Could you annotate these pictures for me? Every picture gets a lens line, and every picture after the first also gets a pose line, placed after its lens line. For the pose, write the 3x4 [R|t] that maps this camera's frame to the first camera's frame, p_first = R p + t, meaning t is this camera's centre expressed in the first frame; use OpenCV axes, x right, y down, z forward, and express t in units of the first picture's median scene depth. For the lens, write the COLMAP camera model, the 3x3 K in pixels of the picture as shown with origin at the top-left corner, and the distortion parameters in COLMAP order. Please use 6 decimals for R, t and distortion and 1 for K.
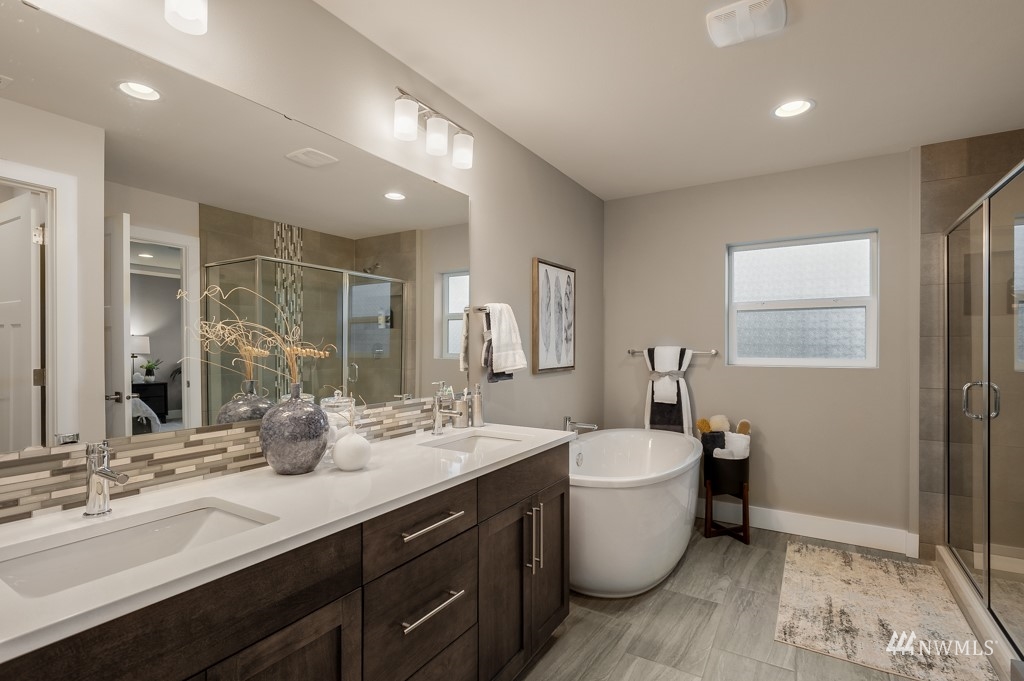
lens RADIAL K [[484.6, 0, 513.4], [0, 484.6, 344.4], [0, 0, 1]] dist [-0.005845, 0.000437]
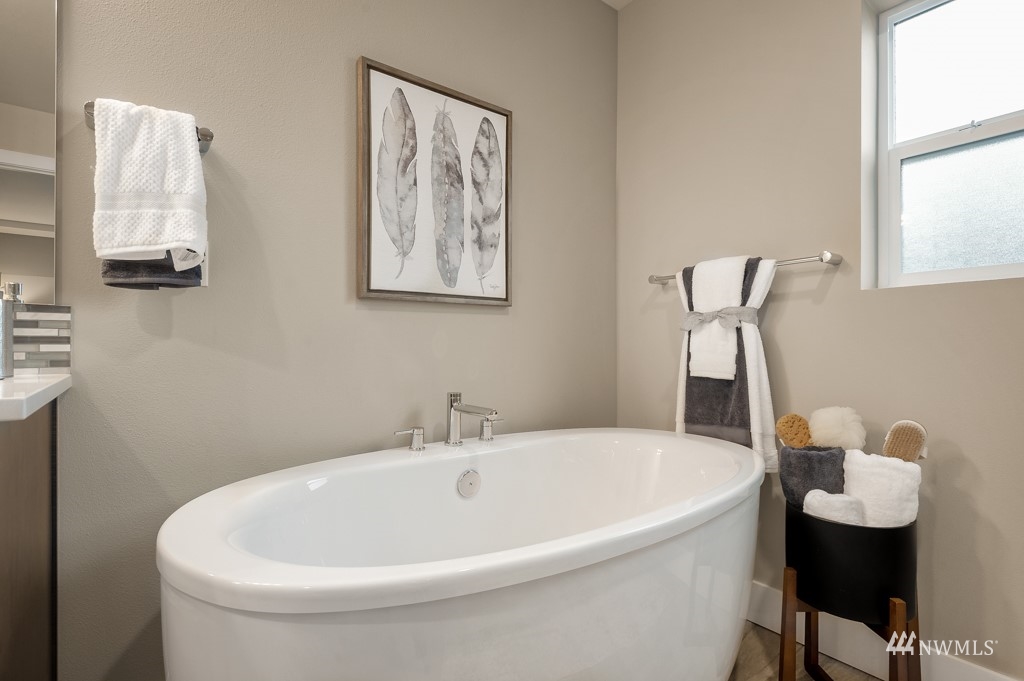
lens RADIAL K [[484.6, 0, 511.7], [0, 484.6, 343.2], [0, 0, 1]] dist [-0.005845, 0.000437]
pose [[0.935719, 0.000837, -0.352744, 0.317035], [-0.002466, 0.999988, -0.004168, 0.095815], [0.352737, 0.004770, 0.935710, 0.531011]]
